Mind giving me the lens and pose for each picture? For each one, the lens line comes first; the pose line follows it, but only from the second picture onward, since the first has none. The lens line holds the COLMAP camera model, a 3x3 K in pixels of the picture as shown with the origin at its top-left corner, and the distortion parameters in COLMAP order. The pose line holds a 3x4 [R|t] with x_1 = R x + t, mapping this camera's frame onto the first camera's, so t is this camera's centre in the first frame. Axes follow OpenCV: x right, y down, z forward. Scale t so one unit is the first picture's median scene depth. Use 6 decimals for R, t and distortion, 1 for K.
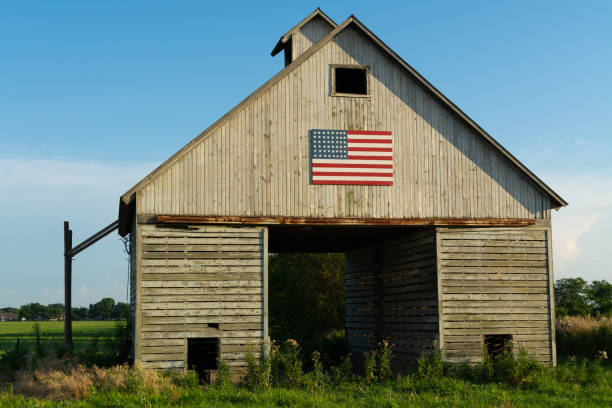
lens RADIAL K [[936.2, 0, 303.7], [0, 936.2, 207.1], [0, 0, 1]] dist [0.023095, 0.000000]
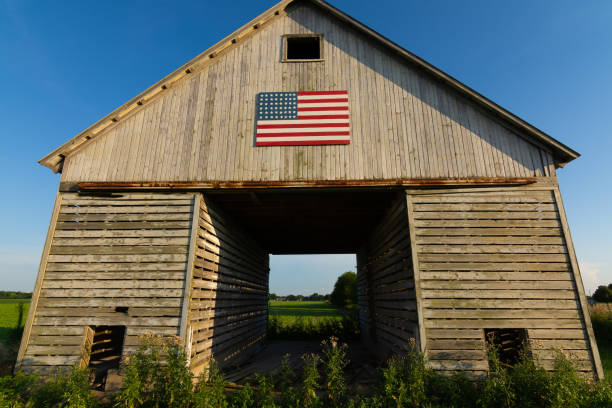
lens RADIAL K [[321.7, 0, 307.4], [0, 321.7, 200.0], [0, 0, 1]] dist [-0.005727, 0.000336]
pose [[0.972659, -0.058642, -0.224710, 0.121627], [0.016071, 0.982270, -0.186781, 0.083166], [0.231679, 0.178063, 0.956357, 0.718673]]
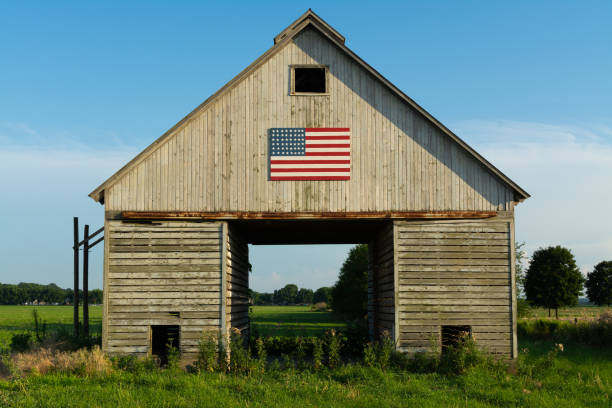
lens RADIAL K [[936.2, 0, 306.8], [0, 936.2, 204.3], [0, 0, 1]] dist [0.023095, 0.000000]
pose [[0.981631, -0.011598, -0.190437, 0.246067], [0.013747, 0.999856, 0.009966, -0.007490], [0.190294, -0.012401, 0.981649, -0.022927]]
